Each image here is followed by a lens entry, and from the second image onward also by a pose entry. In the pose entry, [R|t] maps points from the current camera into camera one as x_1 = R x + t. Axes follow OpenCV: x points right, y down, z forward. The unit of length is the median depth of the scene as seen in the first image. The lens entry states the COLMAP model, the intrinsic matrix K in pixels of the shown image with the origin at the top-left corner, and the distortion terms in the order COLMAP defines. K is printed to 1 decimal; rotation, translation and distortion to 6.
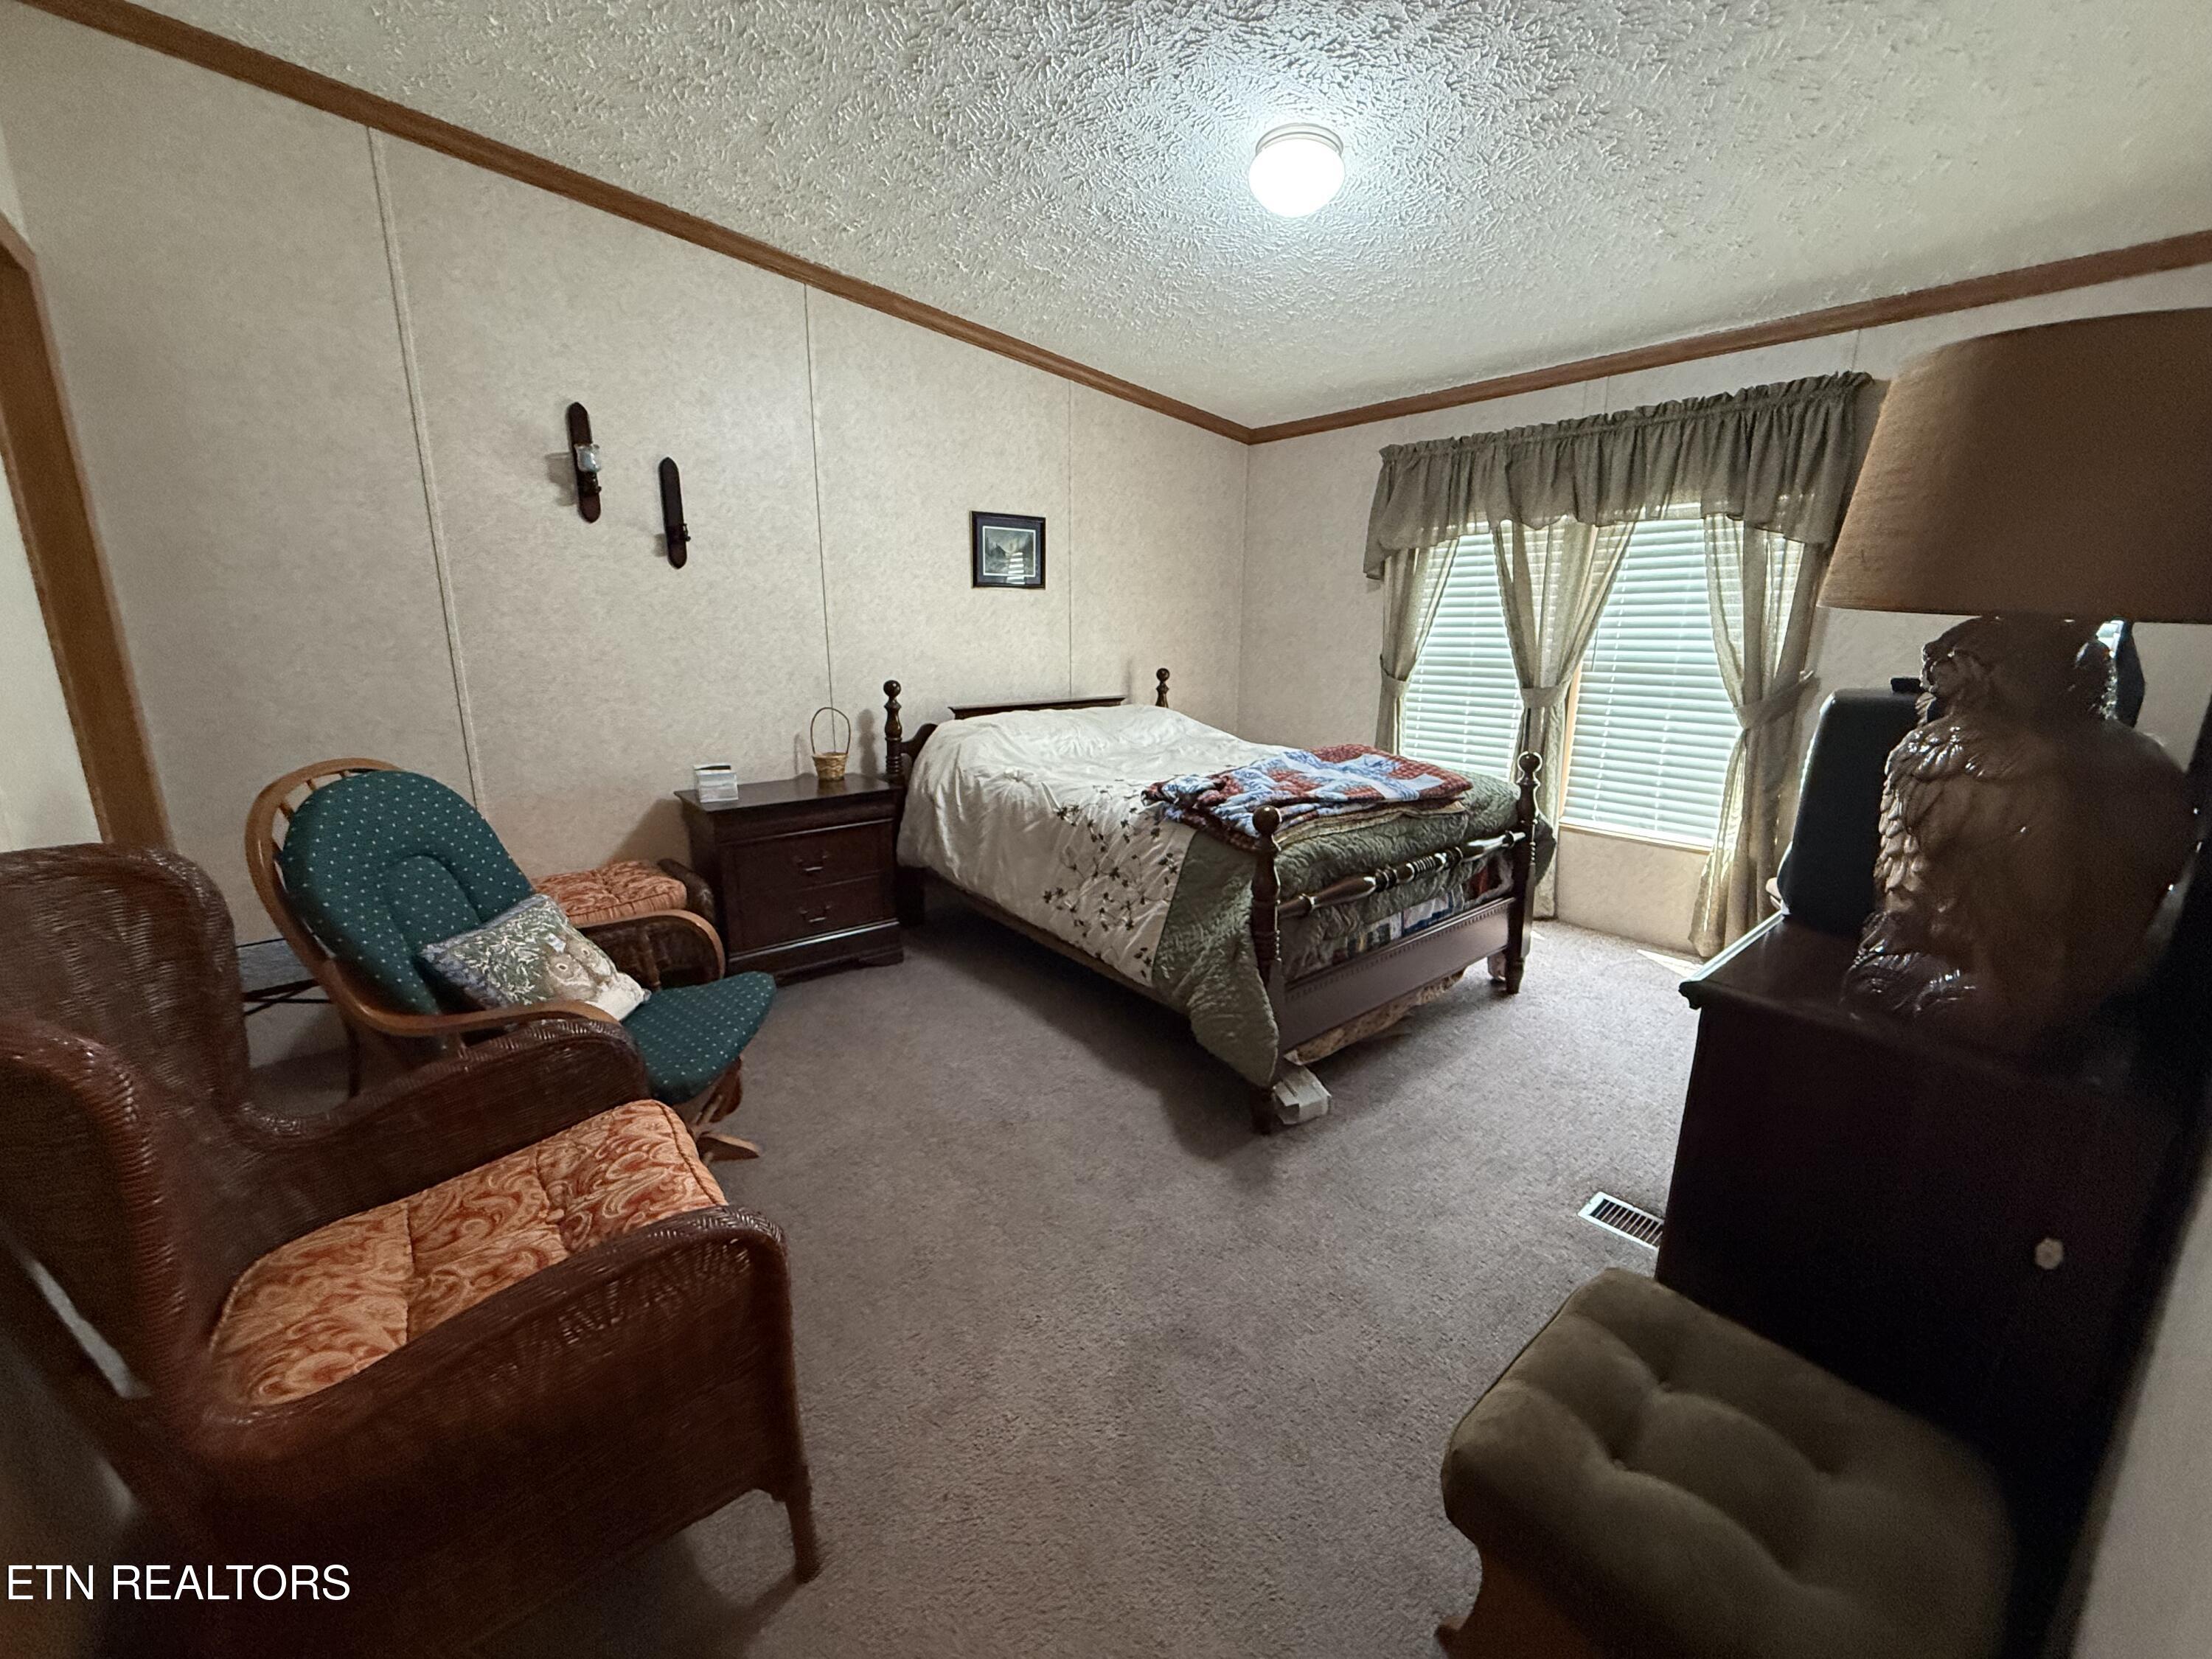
lens RADIAL K [[887.0, 0, 1108.0], [0, 887.0, 828.9], [0, 0, 1]] dist [-0.000676, -0.000014]
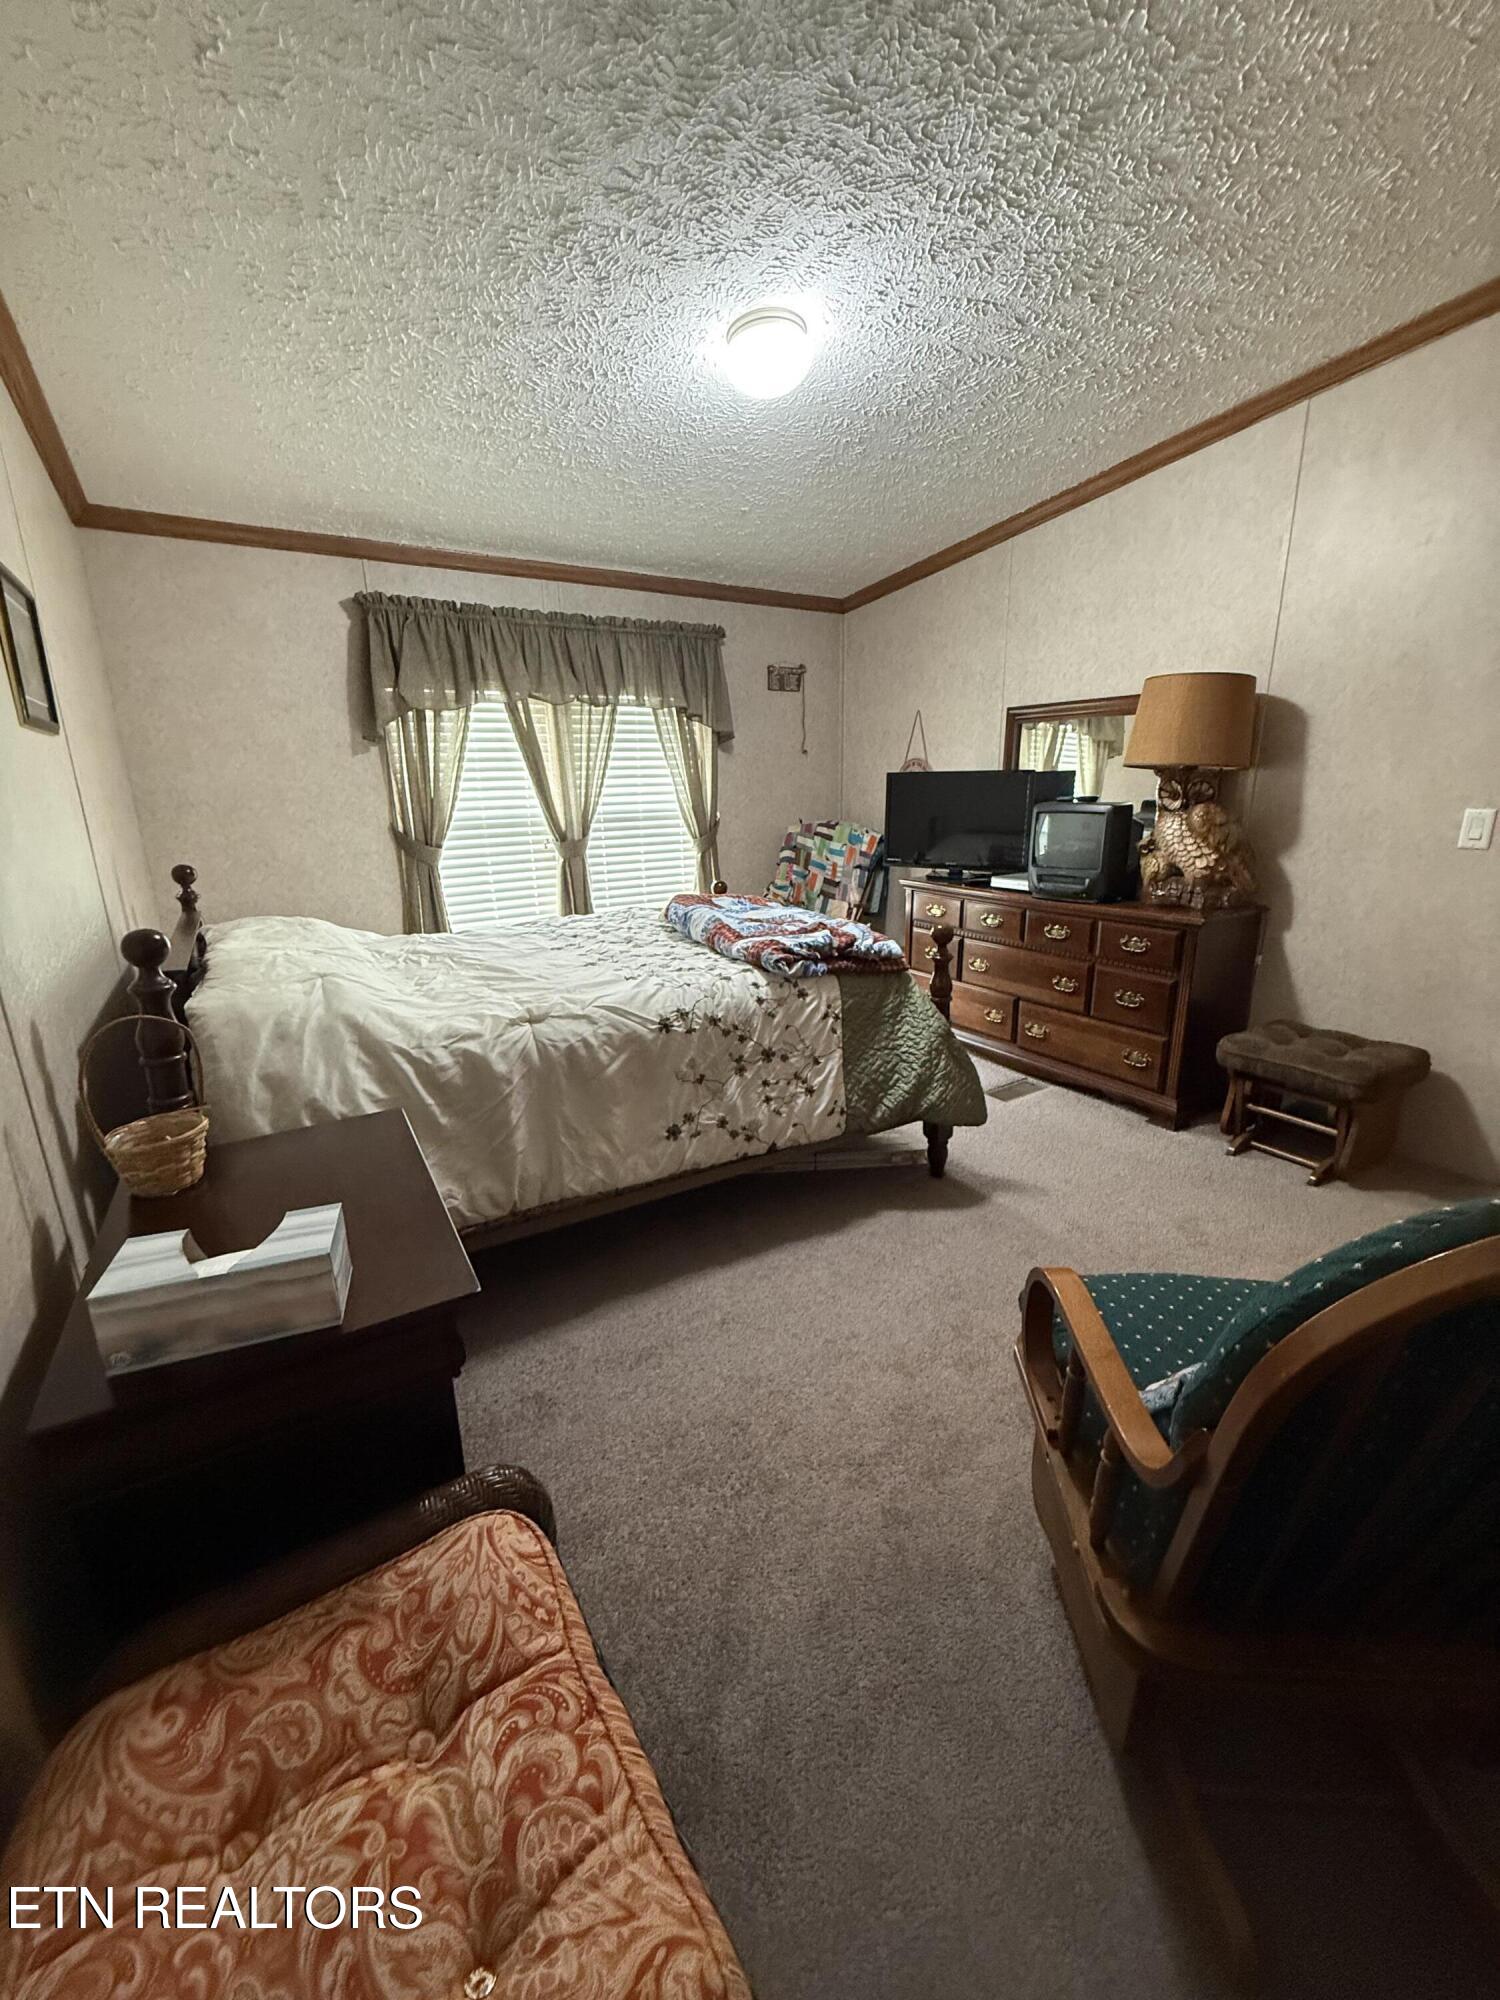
lens RADIAL K [[802.0, 0, 747.3], [0, 802.0, 1003.5], [0, 0, 1]] dist [-0.000676, -0.000014]
pose [[0.143196, -0.271261, 0.951794, -0.721818], [0.246743, 0.941123, 0.231097, -0.185093], [-0.958443, 0.201757, 0.201697, 0.778745]]
